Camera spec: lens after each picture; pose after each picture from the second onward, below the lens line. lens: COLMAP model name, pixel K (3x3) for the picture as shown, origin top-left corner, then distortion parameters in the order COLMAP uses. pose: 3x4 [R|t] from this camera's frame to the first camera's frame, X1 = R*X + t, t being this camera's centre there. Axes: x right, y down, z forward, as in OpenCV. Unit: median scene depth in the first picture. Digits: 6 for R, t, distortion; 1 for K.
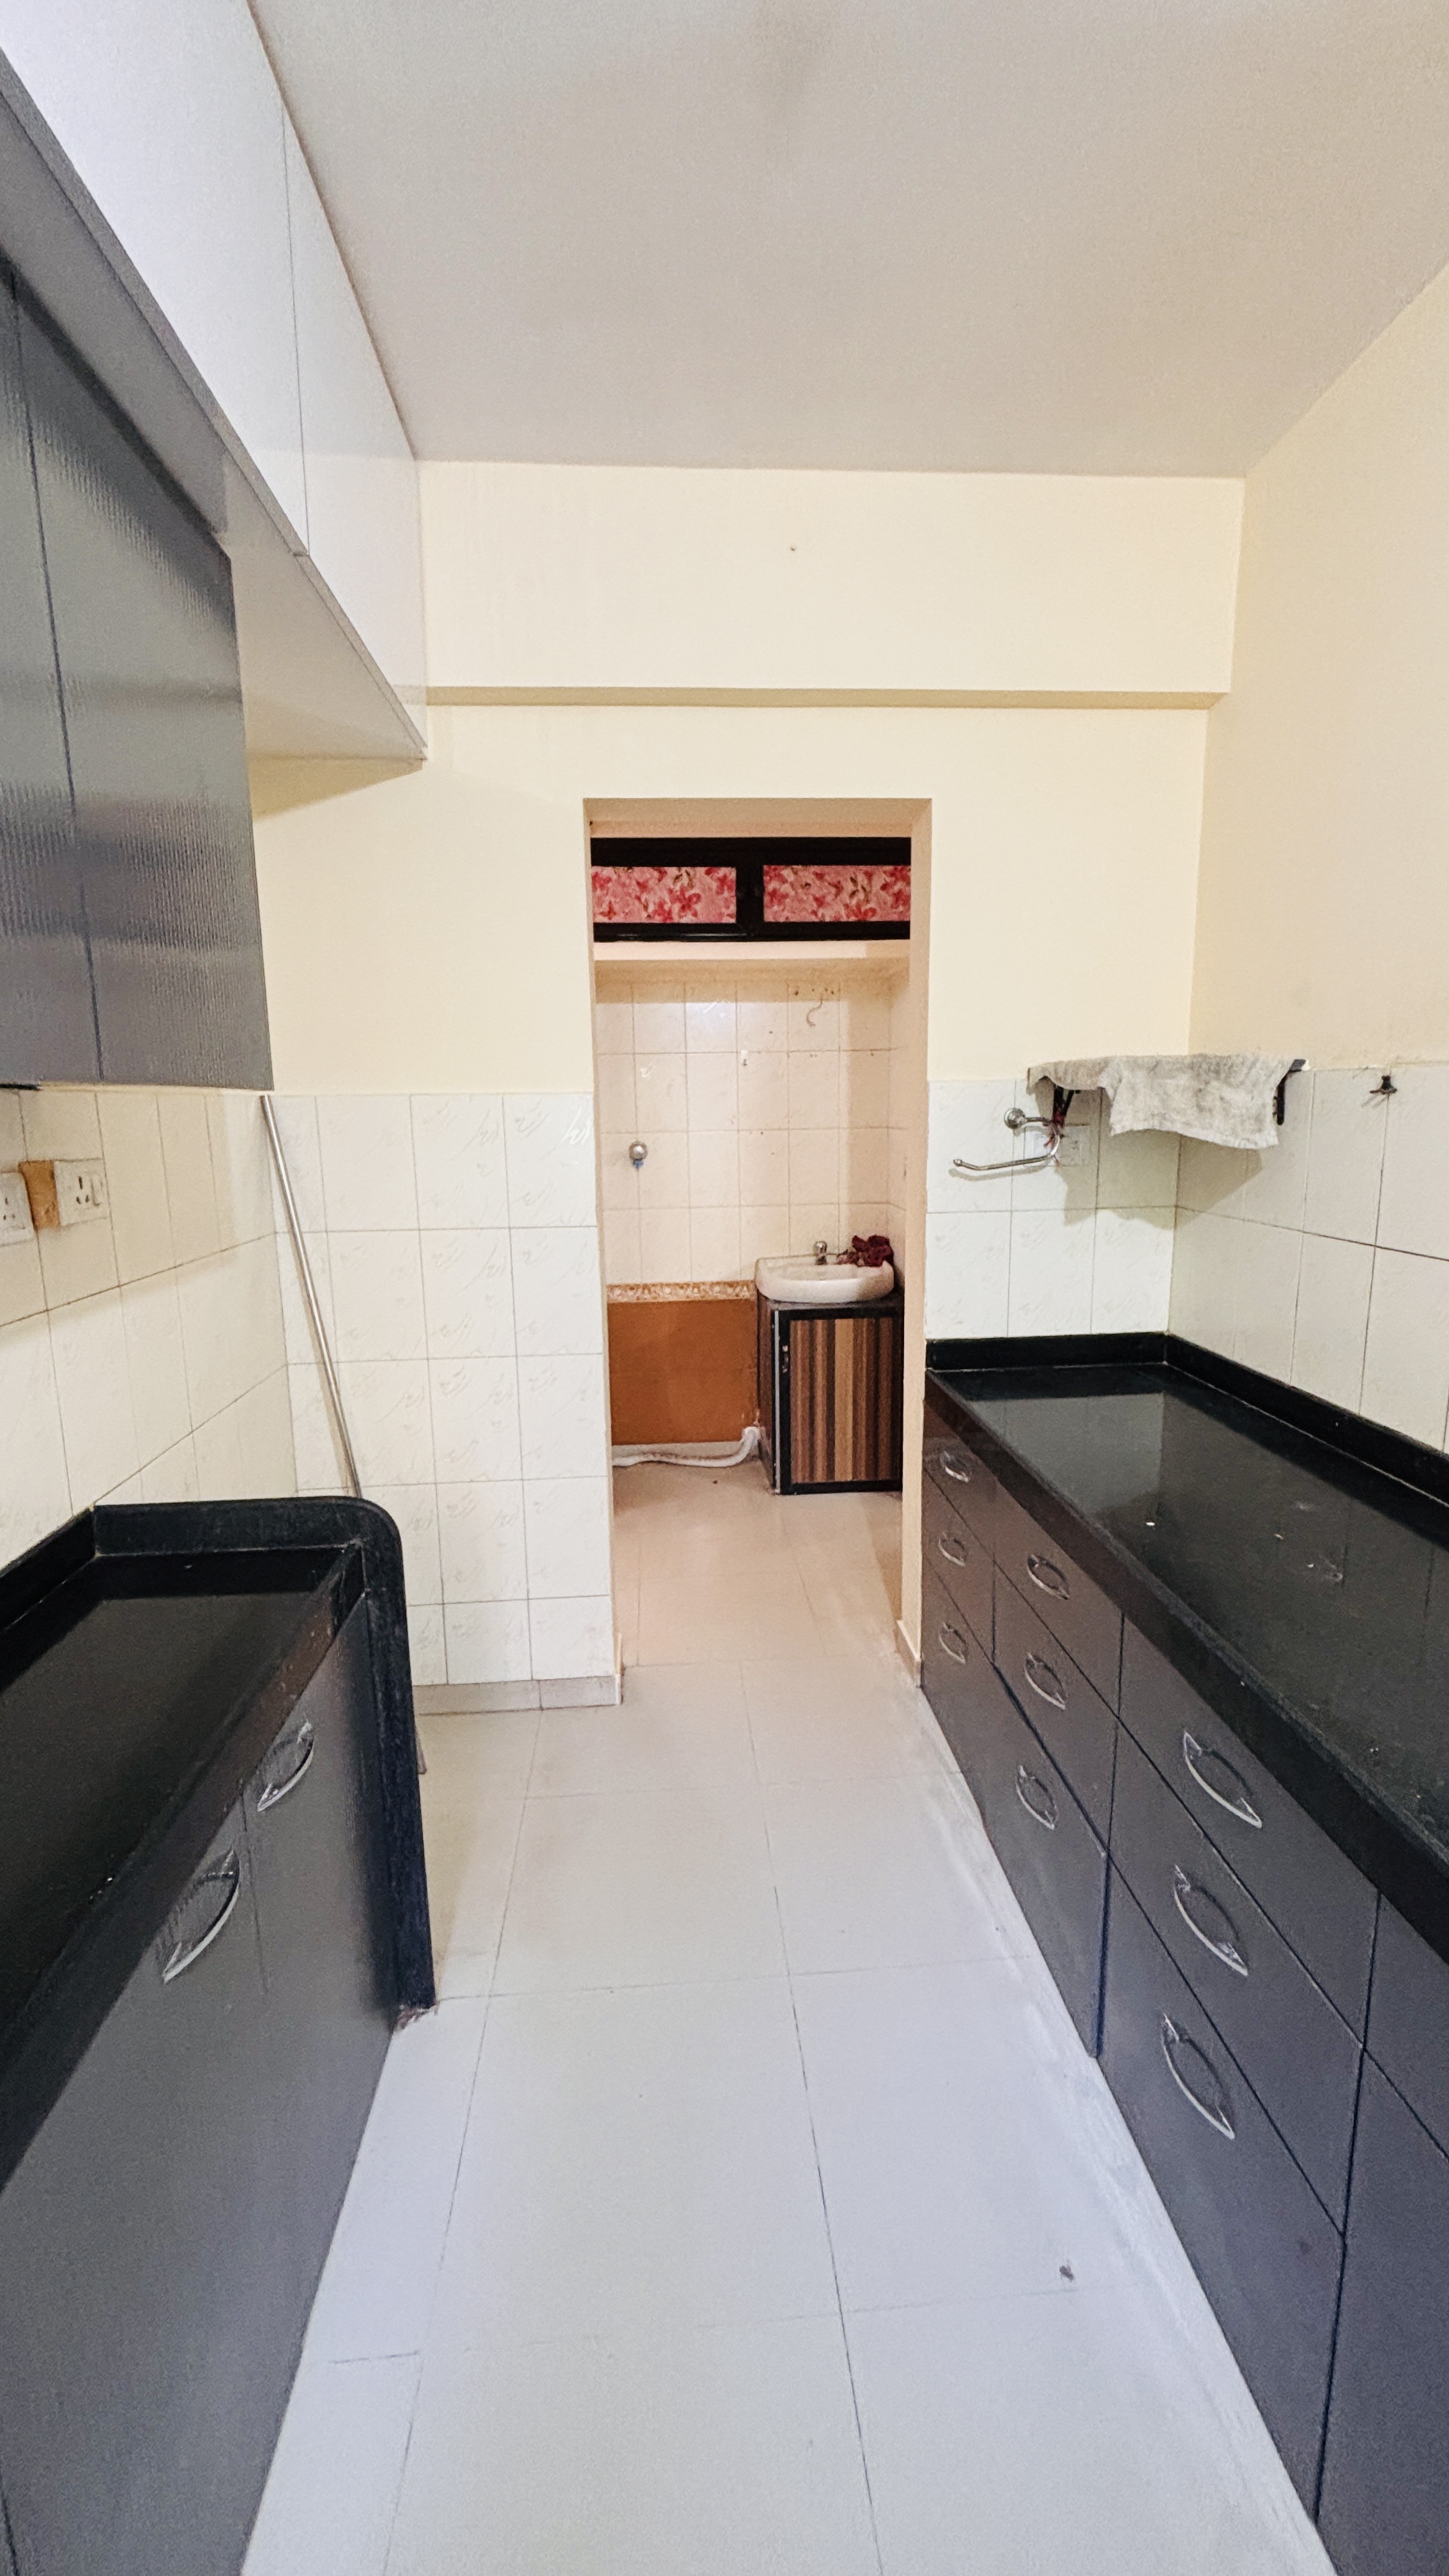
lens RADIAL K [[1026.5, 0, 734.1], [0, 1026.5, 1281.8], [0, 0, 1]] dist [-0.000299, 0.000165]
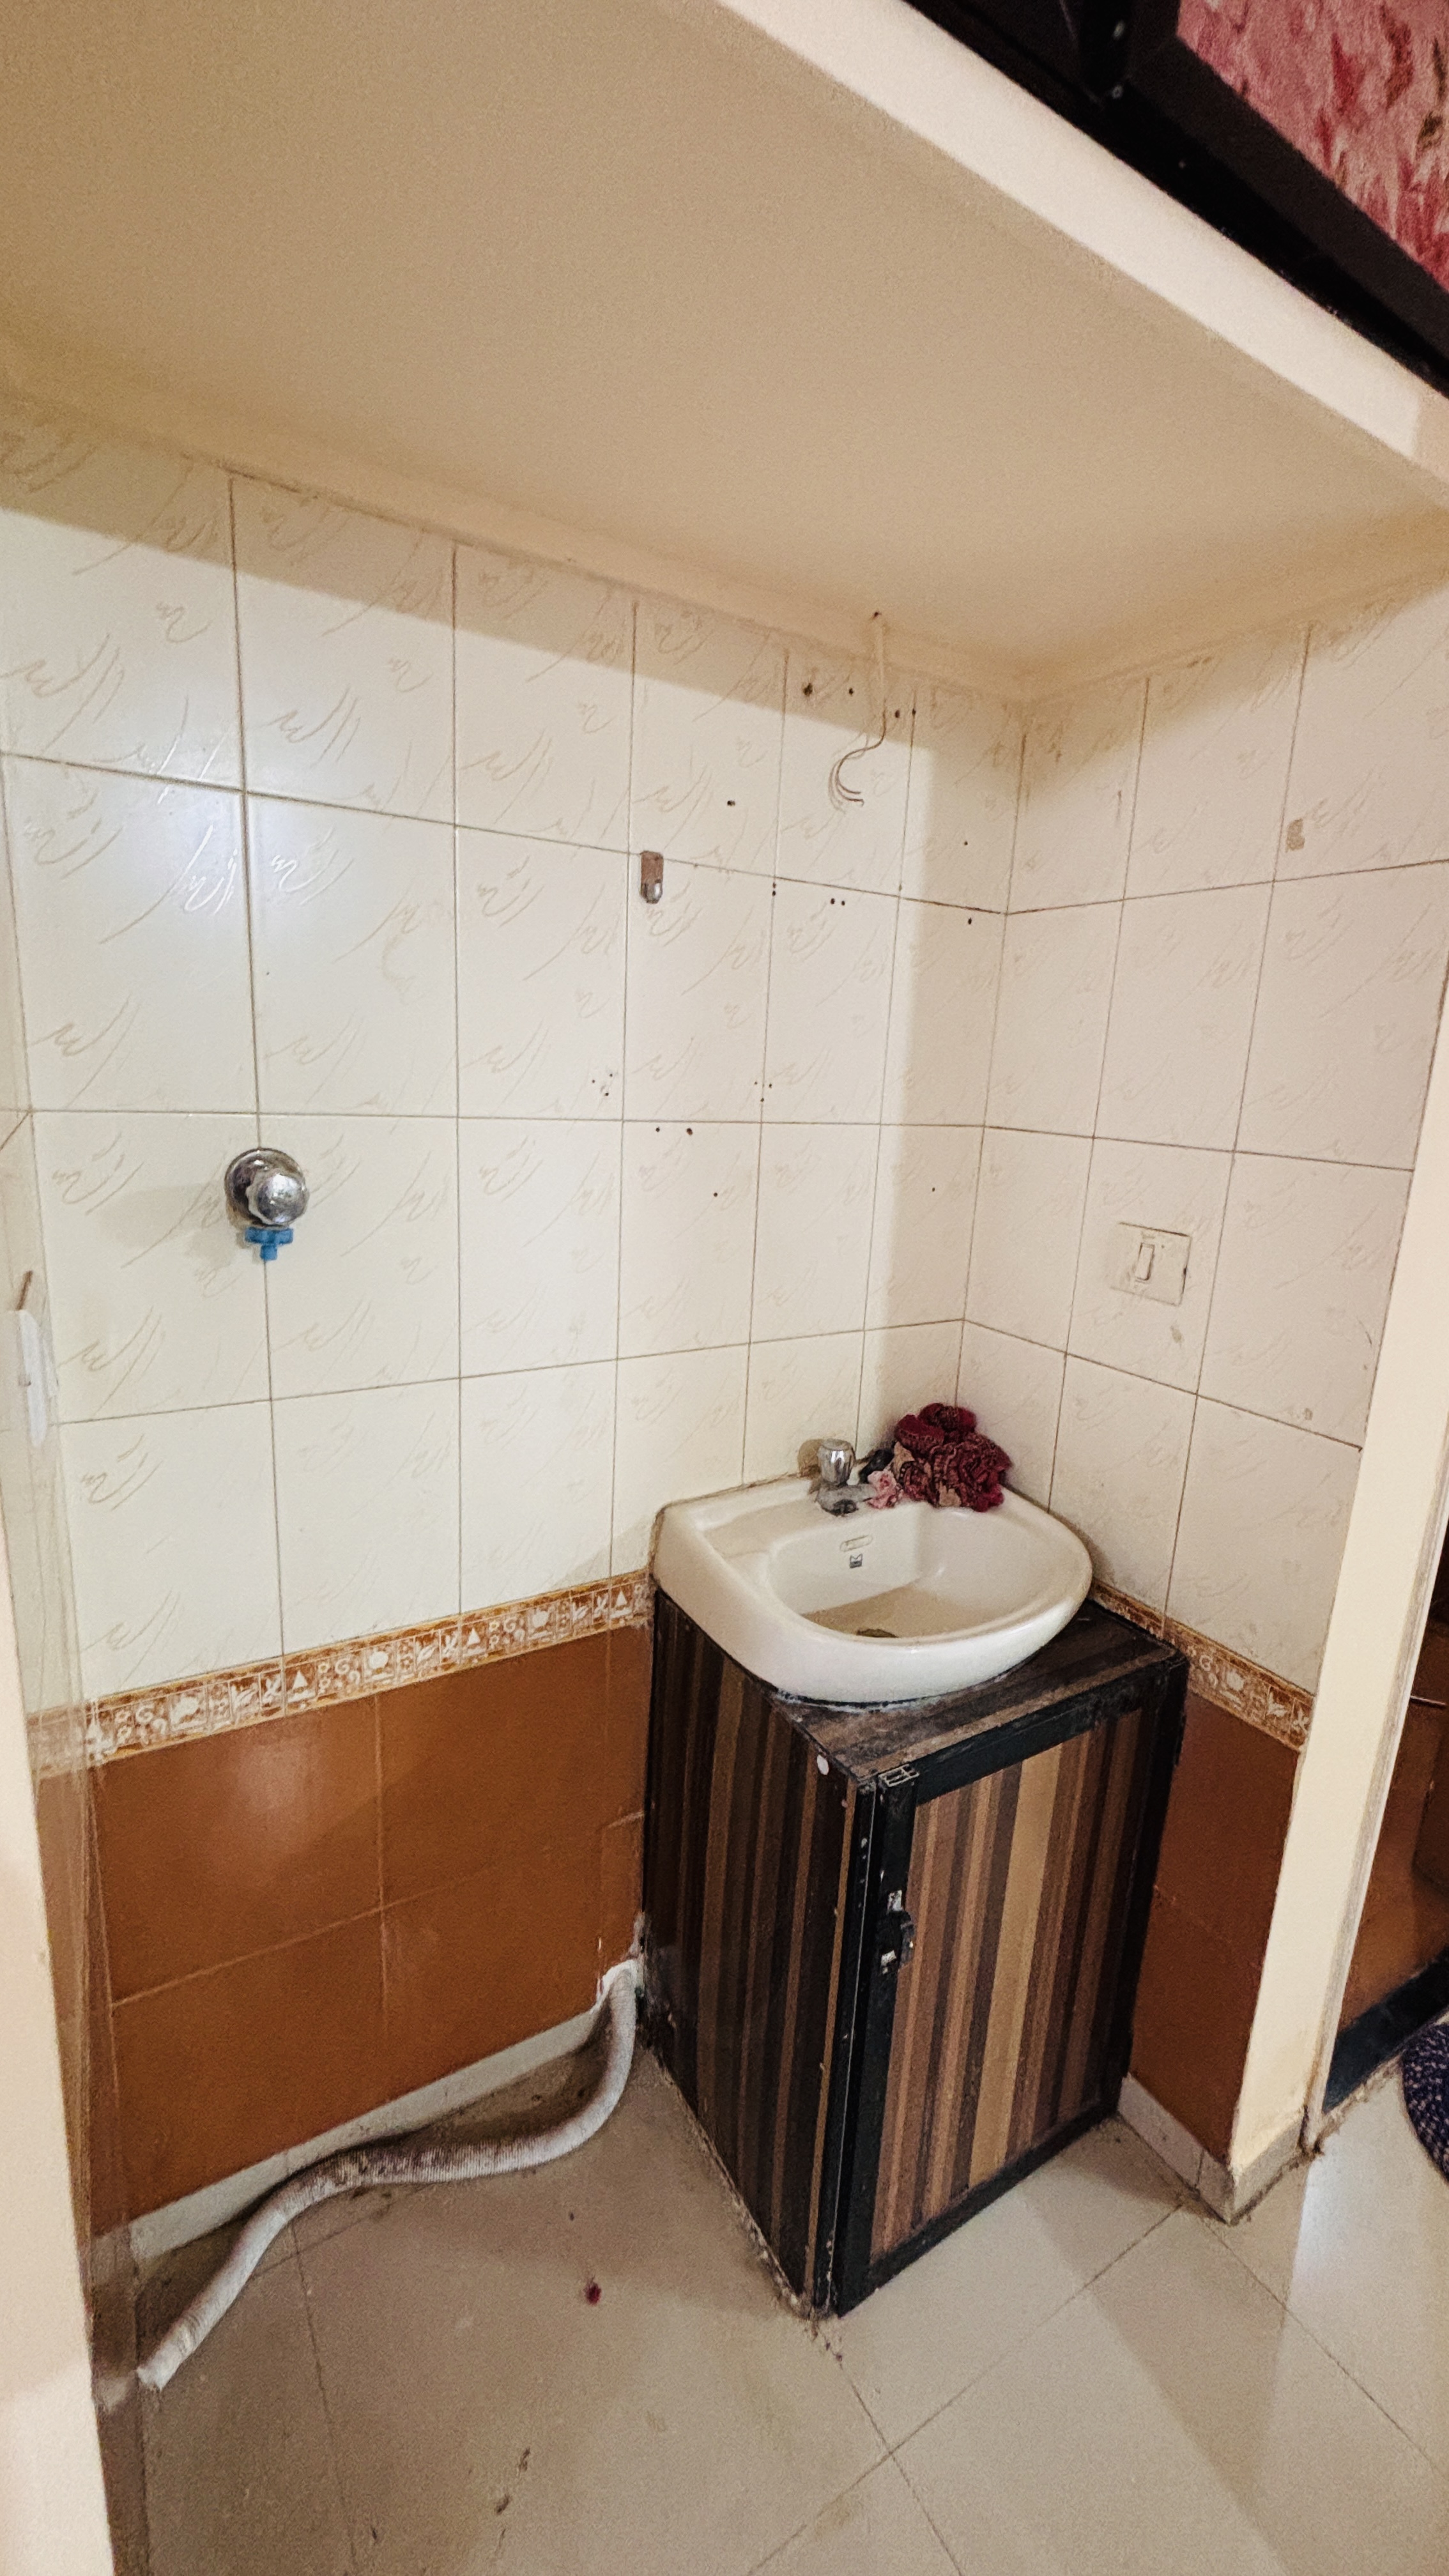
lens RADIAL K [[1026.5, 0, 734.1], [0, 1026.5, 1281.8], [0, 0, 1]] dist [-0.000299, 0.000165]
pose [[0.883795, -0.037002, 0.466408, -0.108300], [0.011976, 0.998330, 0.056508, -0.114870], [-0.467721, -0.044356, 0.882763, 0.702570]]
